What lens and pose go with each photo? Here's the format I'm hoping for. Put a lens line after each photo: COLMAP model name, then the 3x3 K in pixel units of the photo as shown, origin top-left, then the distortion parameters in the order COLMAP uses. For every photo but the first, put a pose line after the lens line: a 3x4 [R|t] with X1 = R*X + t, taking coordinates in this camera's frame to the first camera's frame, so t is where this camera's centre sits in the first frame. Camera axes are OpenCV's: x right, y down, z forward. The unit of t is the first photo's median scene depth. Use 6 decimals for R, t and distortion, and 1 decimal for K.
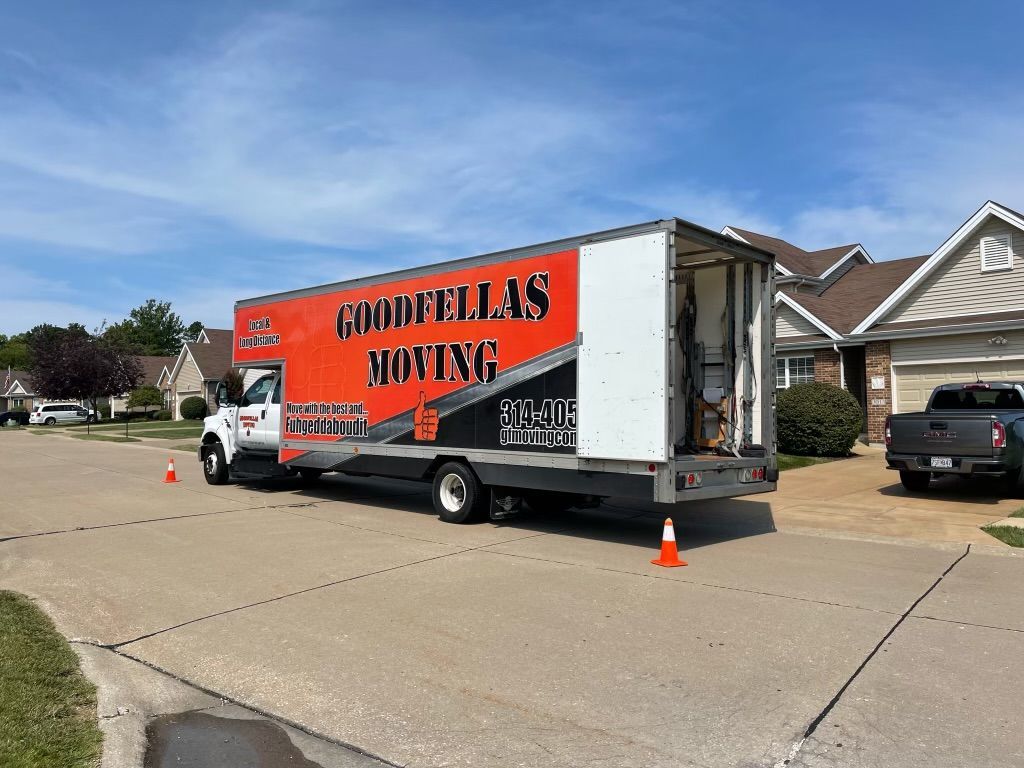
lens RADIAL K [[734.4, 0, 511.1], [0, 734.4, 380.2], [0, 0, 1]] dist [0.092525, -0.037617]
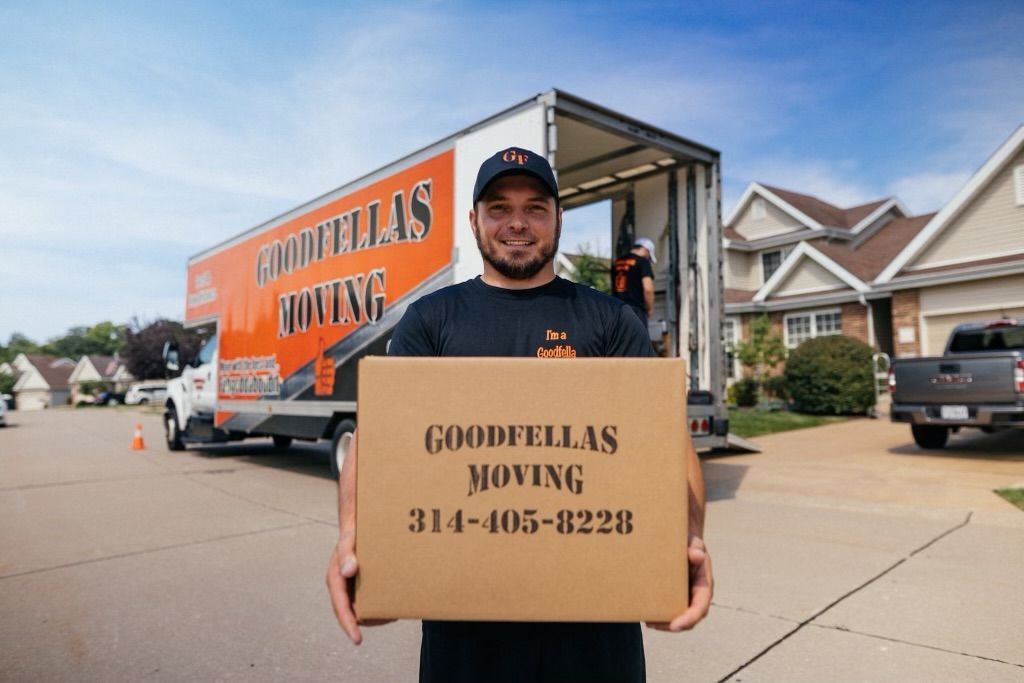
lens RADIAL K [[699.4, 0, 516.3], [0, 699.4, 340.5], [0, 0, 1]] dist [-0.007360, 0.004815]
pose [[0.995018, -0.022787, -0.097059, 0.176248], [0.019886, 0.999329, -0.030746, 0.045577], [0.097695, 0.028663, 0.994804, 0.200752]]
